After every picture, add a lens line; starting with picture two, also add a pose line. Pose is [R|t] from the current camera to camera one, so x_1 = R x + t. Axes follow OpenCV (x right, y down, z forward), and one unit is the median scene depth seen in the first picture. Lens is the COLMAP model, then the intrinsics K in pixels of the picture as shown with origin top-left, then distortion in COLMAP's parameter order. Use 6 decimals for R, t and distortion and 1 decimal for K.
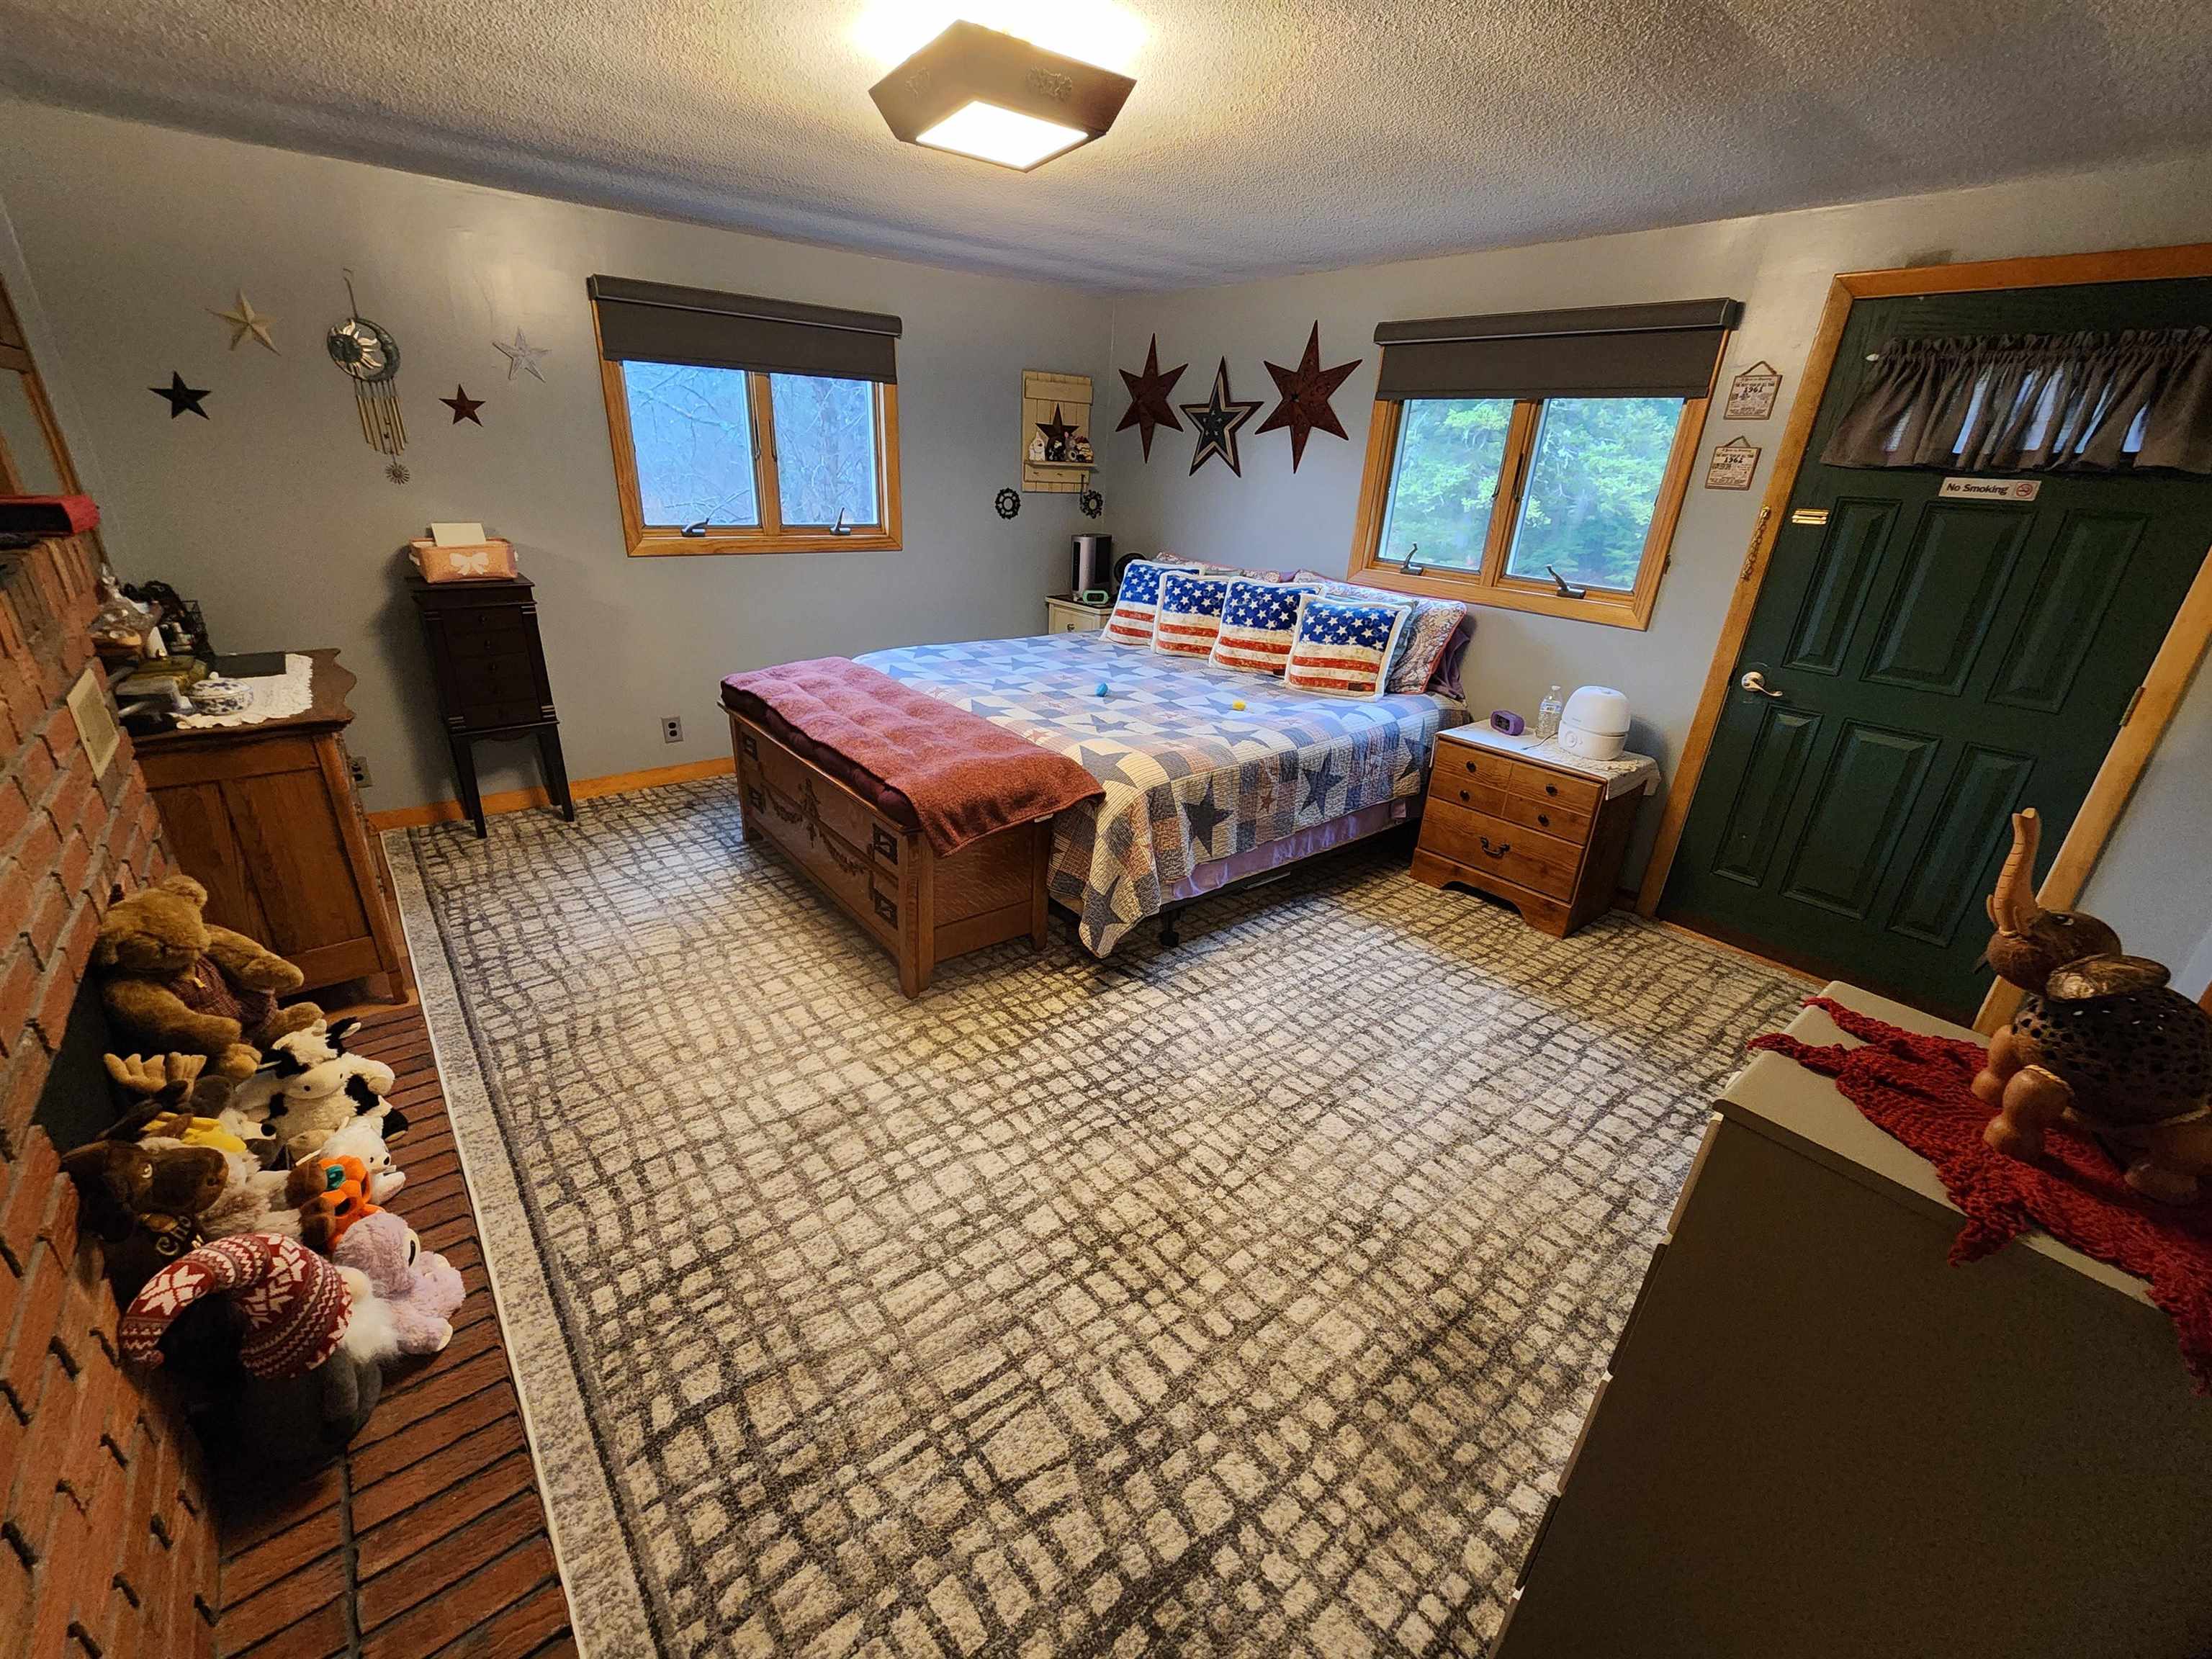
lens RADIAL K [[909.6, 0, 1093.1], [0, 909.6, 839.5], [0, 0, 1]] dist [-0.000091, -0.000064]
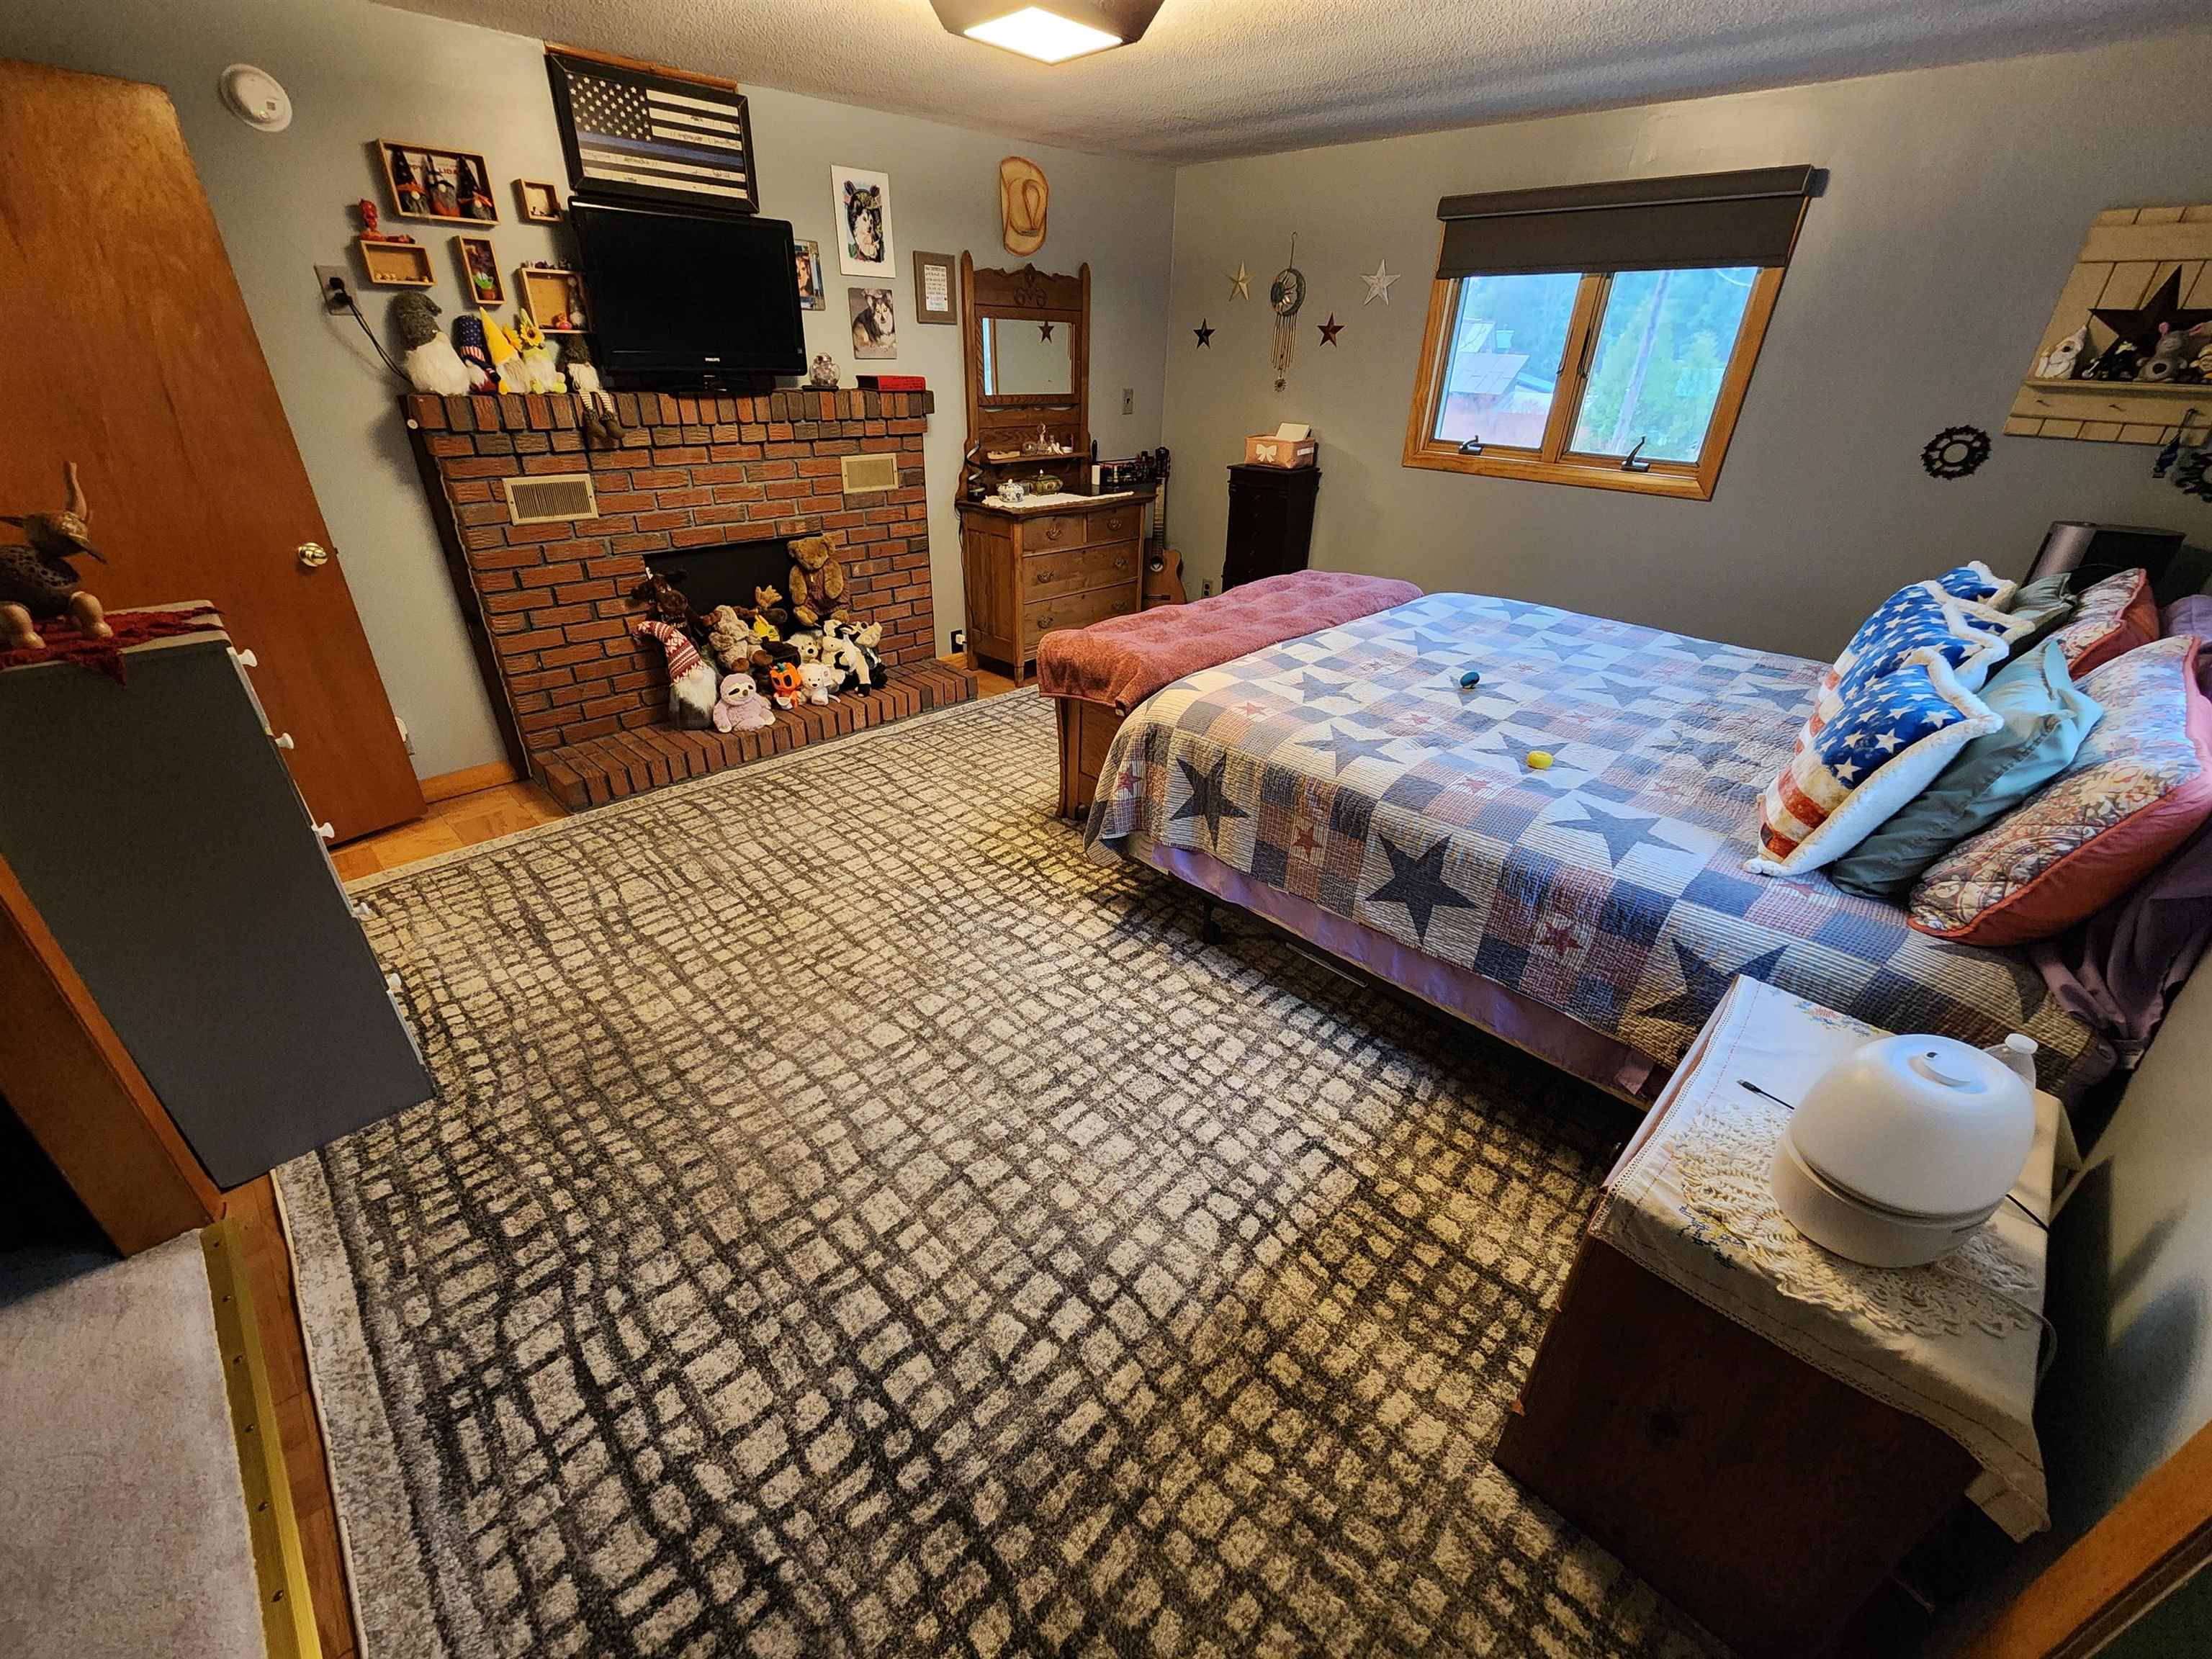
lens RADIAL K [[909.6, 0, 1094.0], [0, 909.6, 840.9], [0, 0, 1]] dist [-0.000091, -0.000064]
pose [[0.099185, 0.439277, -0.892859, 0.923346], [-0.405321, 0.837308, 0.366921, -0.267570], [0.908778, 0.325502, 0.261097, 0.758841]]
